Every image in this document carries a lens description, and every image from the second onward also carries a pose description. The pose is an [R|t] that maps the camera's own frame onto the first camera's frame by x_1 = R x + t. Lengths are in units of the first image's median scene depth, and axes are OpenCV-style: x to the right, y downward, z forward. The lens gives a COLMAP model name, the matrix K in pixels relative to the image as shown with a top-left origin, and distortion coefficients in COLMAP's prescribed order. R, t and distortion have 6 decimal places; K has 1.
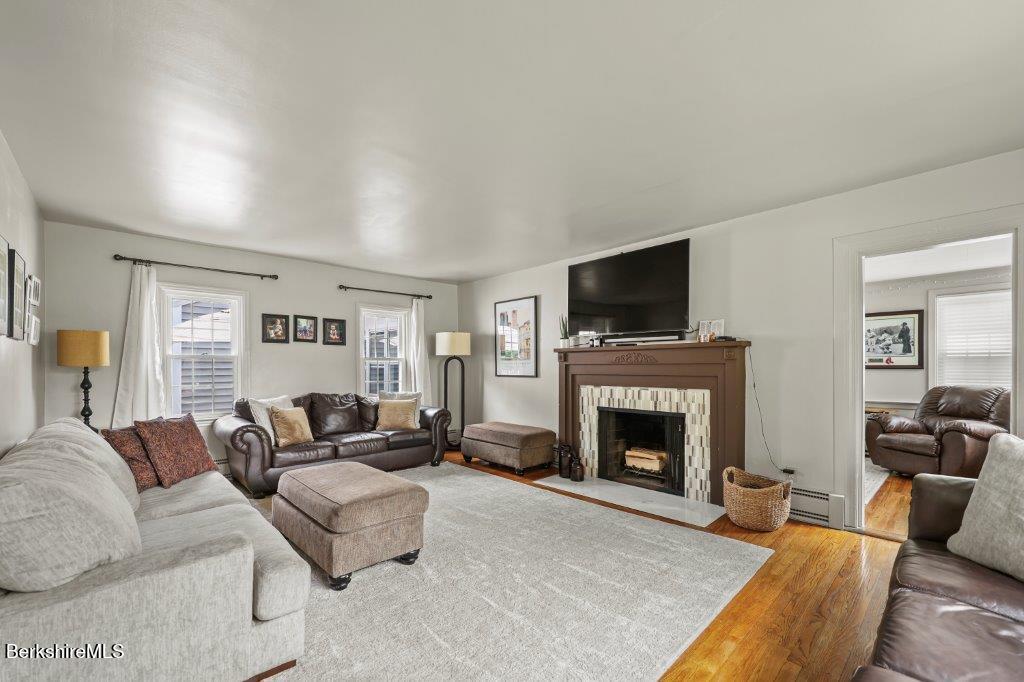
lens RADIAL K [[417.9, 0, 514.0], [0, 417.9, 372.0], [0, 0, 1]] dist [-0.001031, 0.001551]
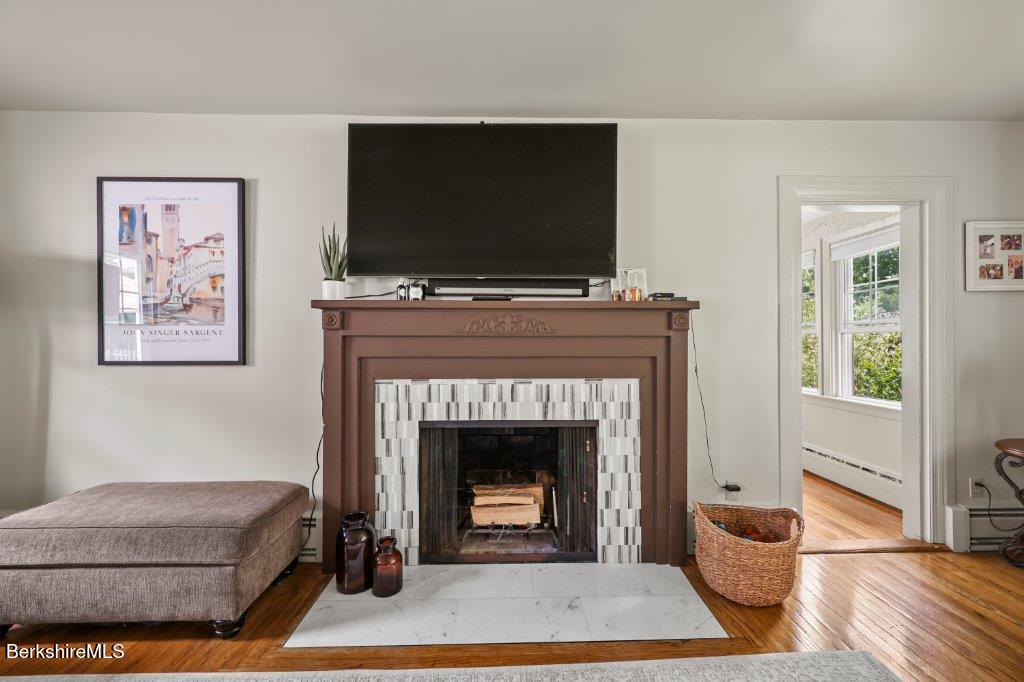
lens RADIAL K [[417.9, 0, 512.4], [0, 417.9, 340.6], [0, 0, 1]] dist [-0.001031, 0.001551]
pose [[0.676751, 0.002992, 0.736206, -0.094073], [0.007138, 0.999918, -0.010626, -0.006872], [-0.736177, 0.012446, 0.676675, 0.591556]]
